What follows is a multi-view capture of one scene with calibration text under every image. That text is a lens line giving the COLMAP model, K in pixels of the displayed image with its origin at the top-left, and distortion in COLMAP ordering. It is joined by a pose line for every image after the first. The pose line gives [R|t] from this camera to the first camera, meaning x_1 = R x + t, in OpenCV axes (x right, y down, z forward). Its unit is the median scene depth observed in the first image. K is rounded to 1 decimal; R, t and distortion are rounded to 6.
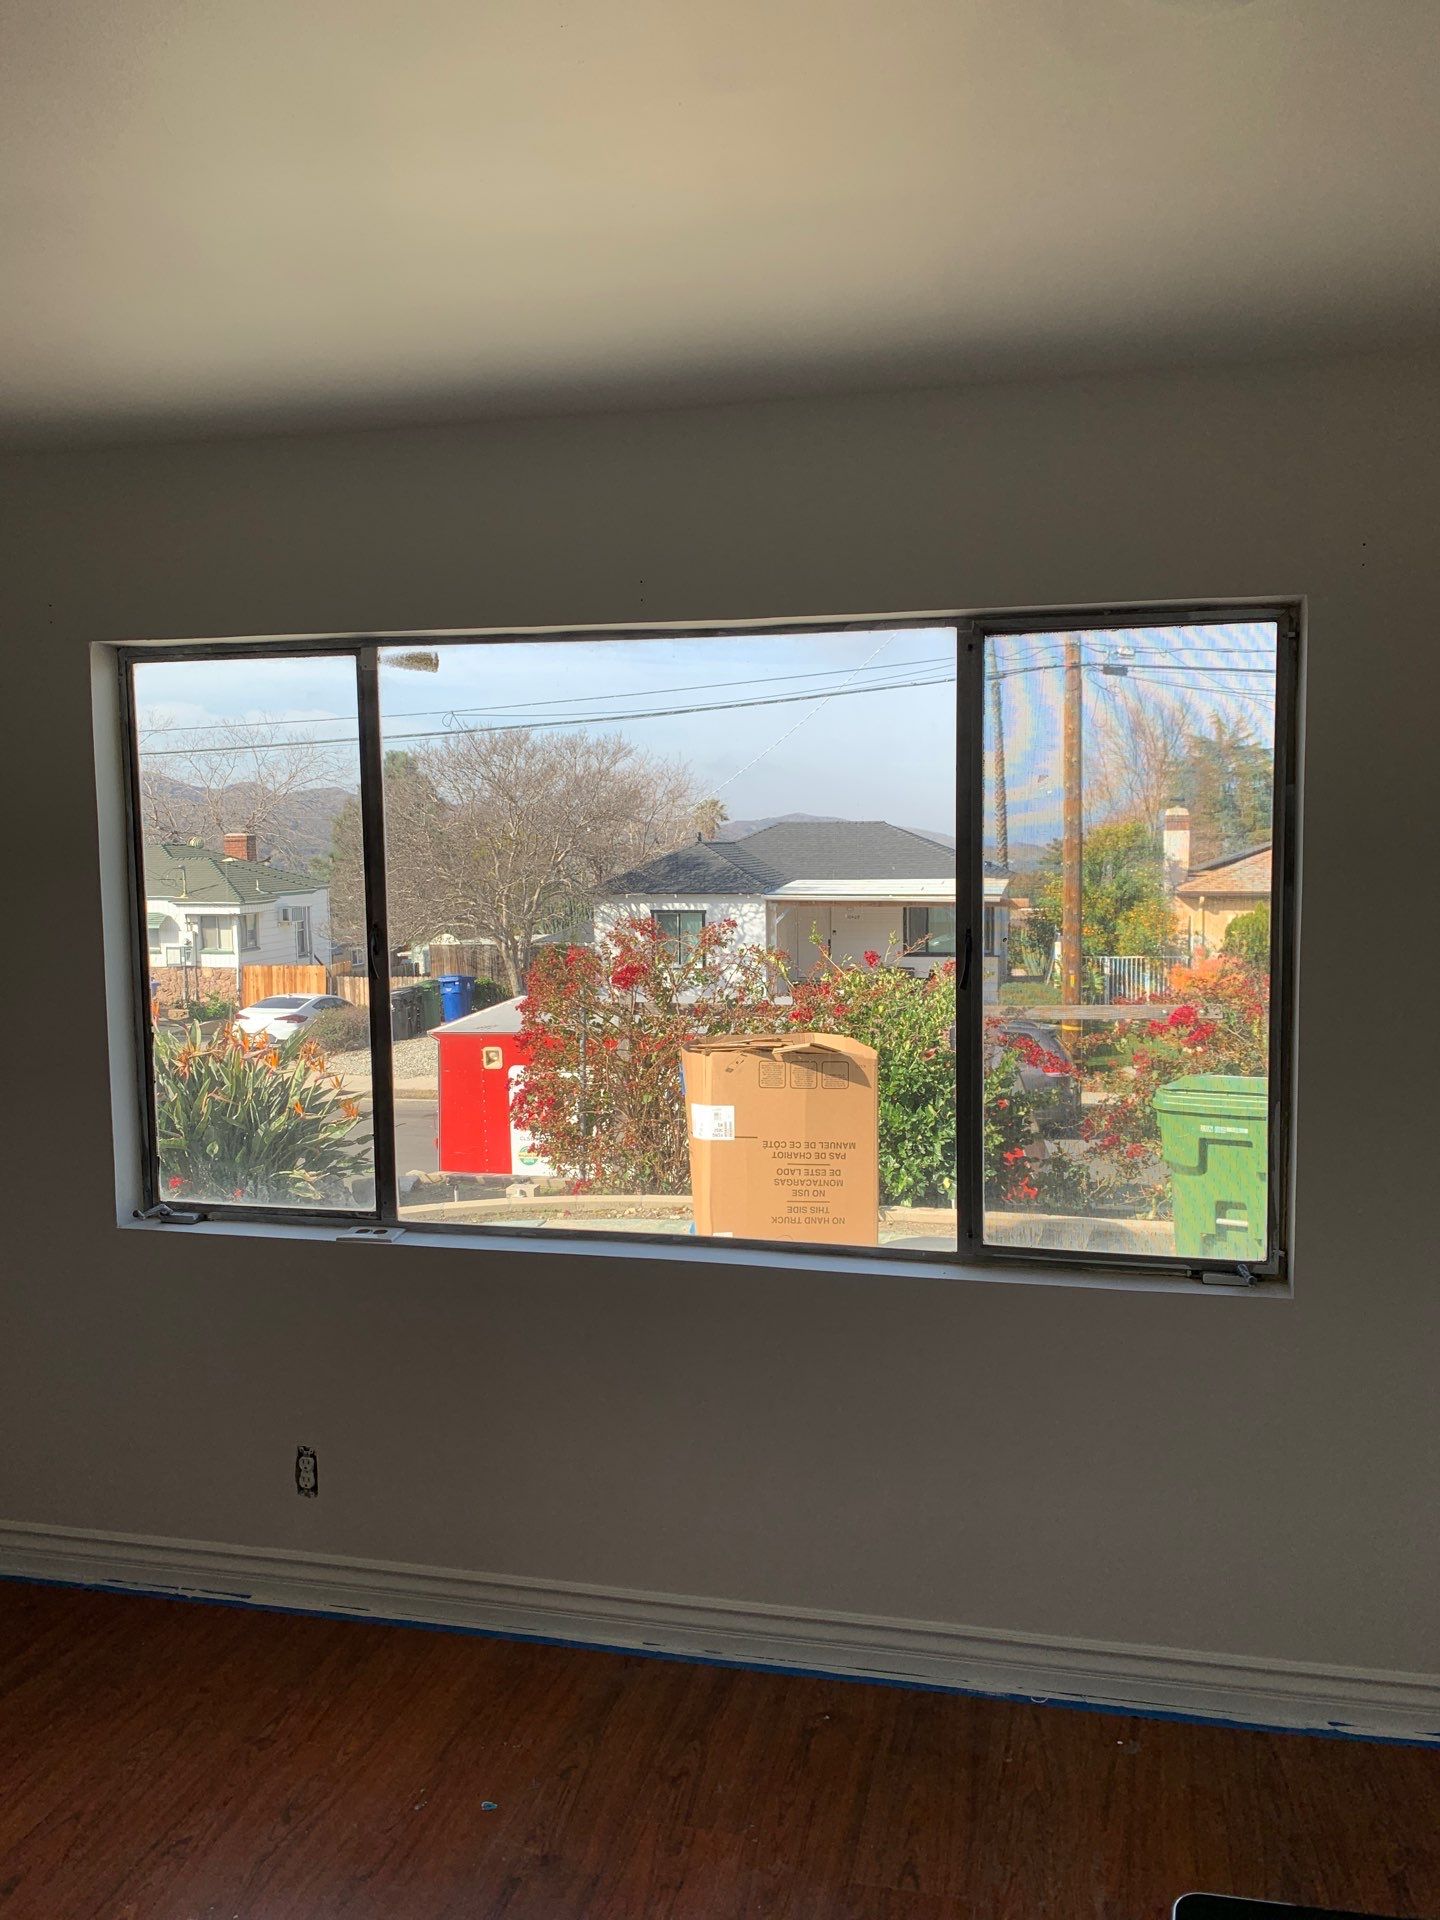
lens RADIAL K [[1466.8, 0, 720.6], [0, 1466.8, 910.2], [0, 0, 1]] dist [0.032382, -0.023616]
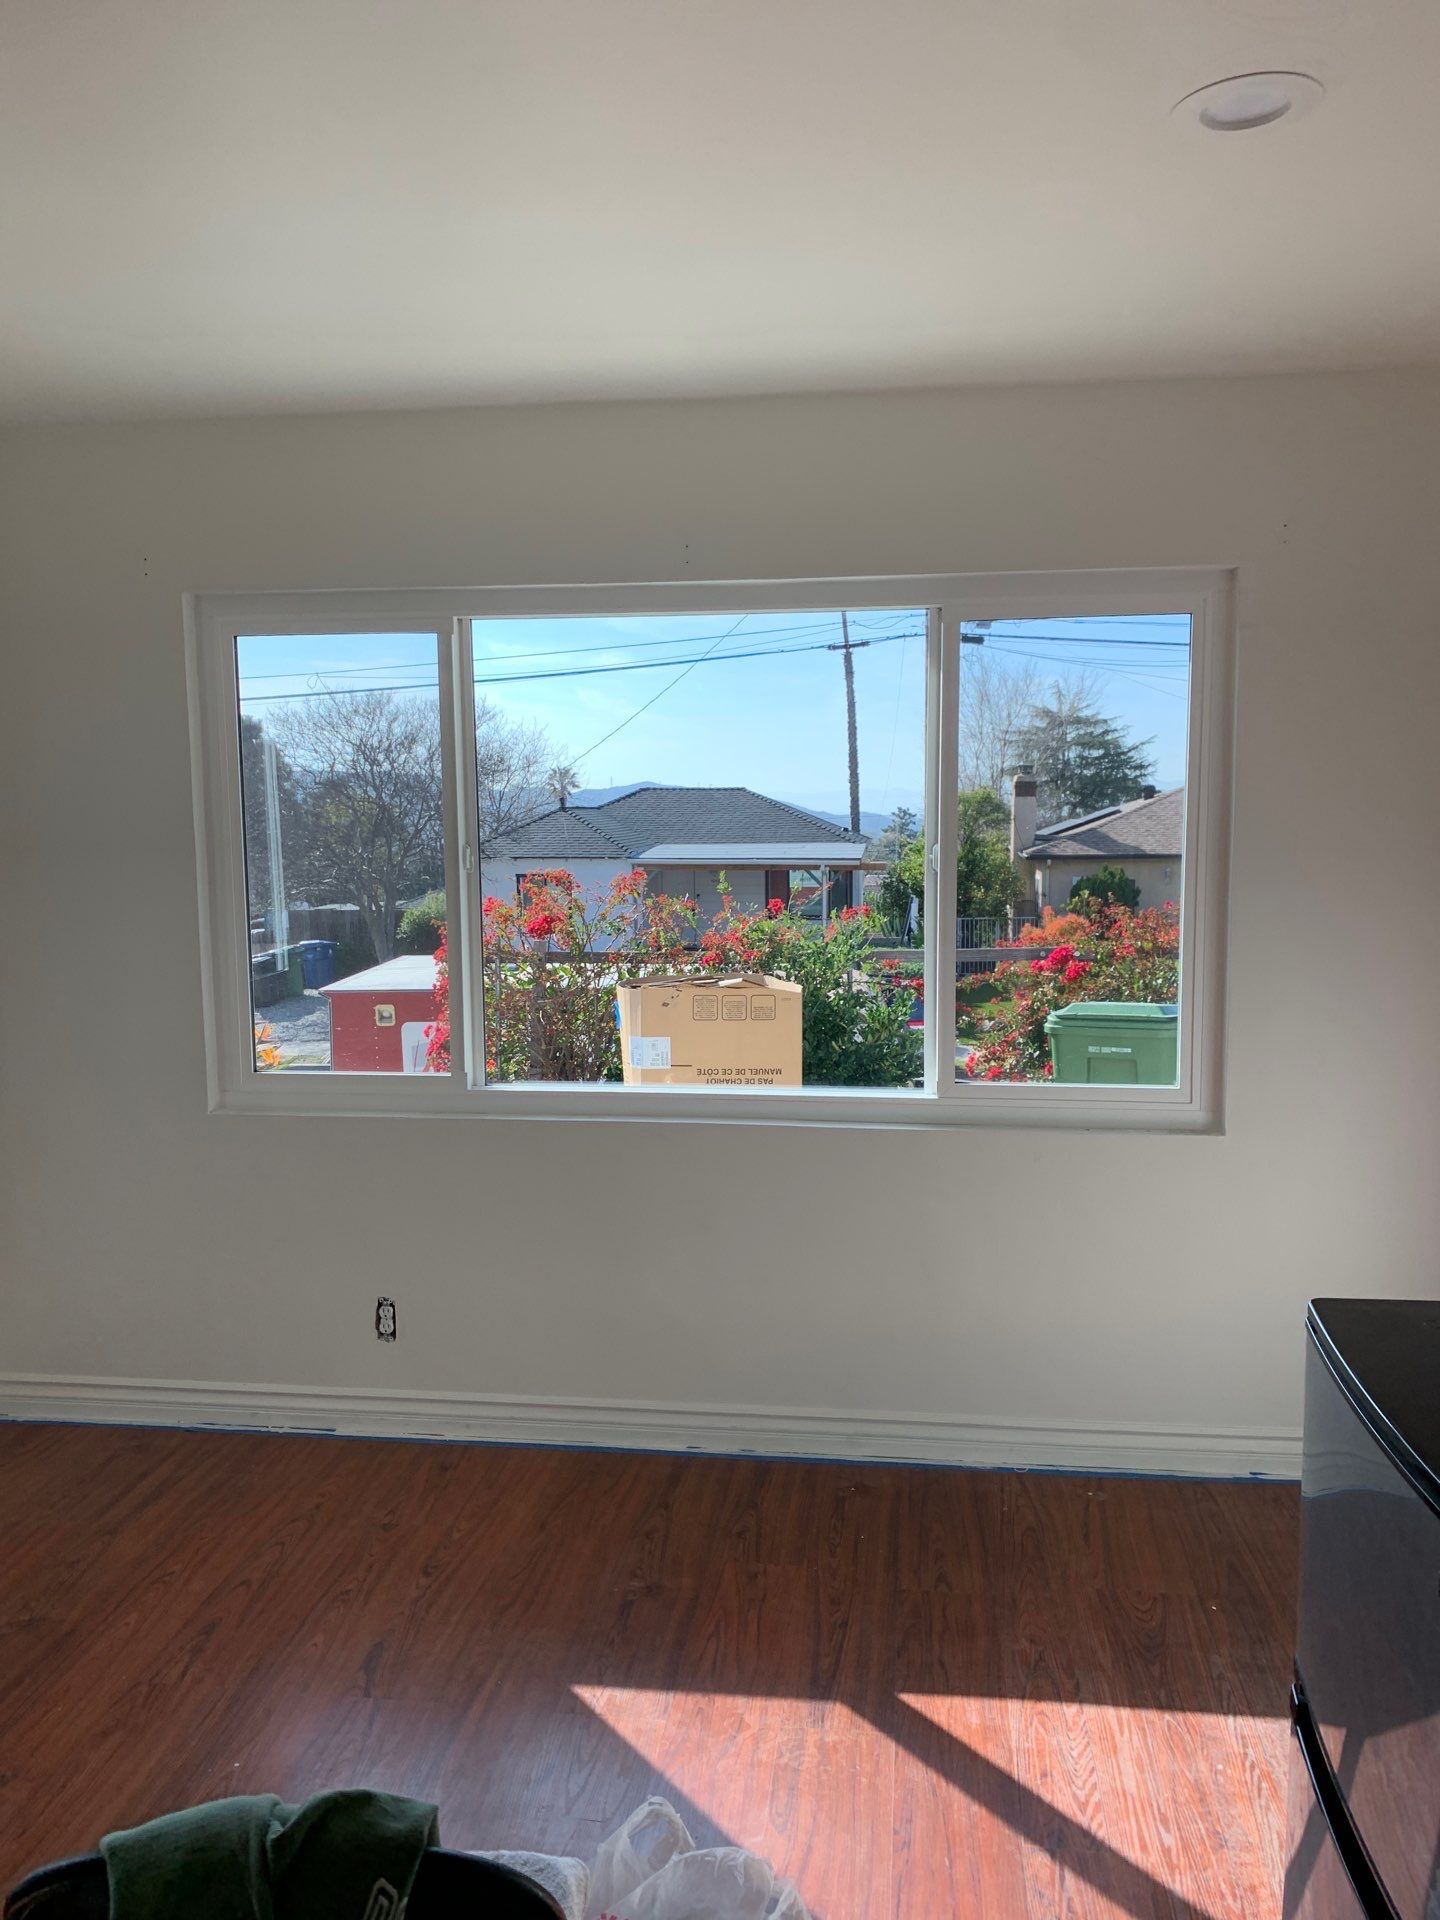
lens RADIAL K [[1466.8, 0, 720.6], [0, 1466.8, 910.2], [0, 0, 1]] dist [0.032382, -0.023616]
pose [[0.995244, -0.007107, 0.097156, -0.130155], [0.004903, 0.999725, 0.022911, 0.037199], [-0.097292, -0.022326, 0.995005, -0.157527]]
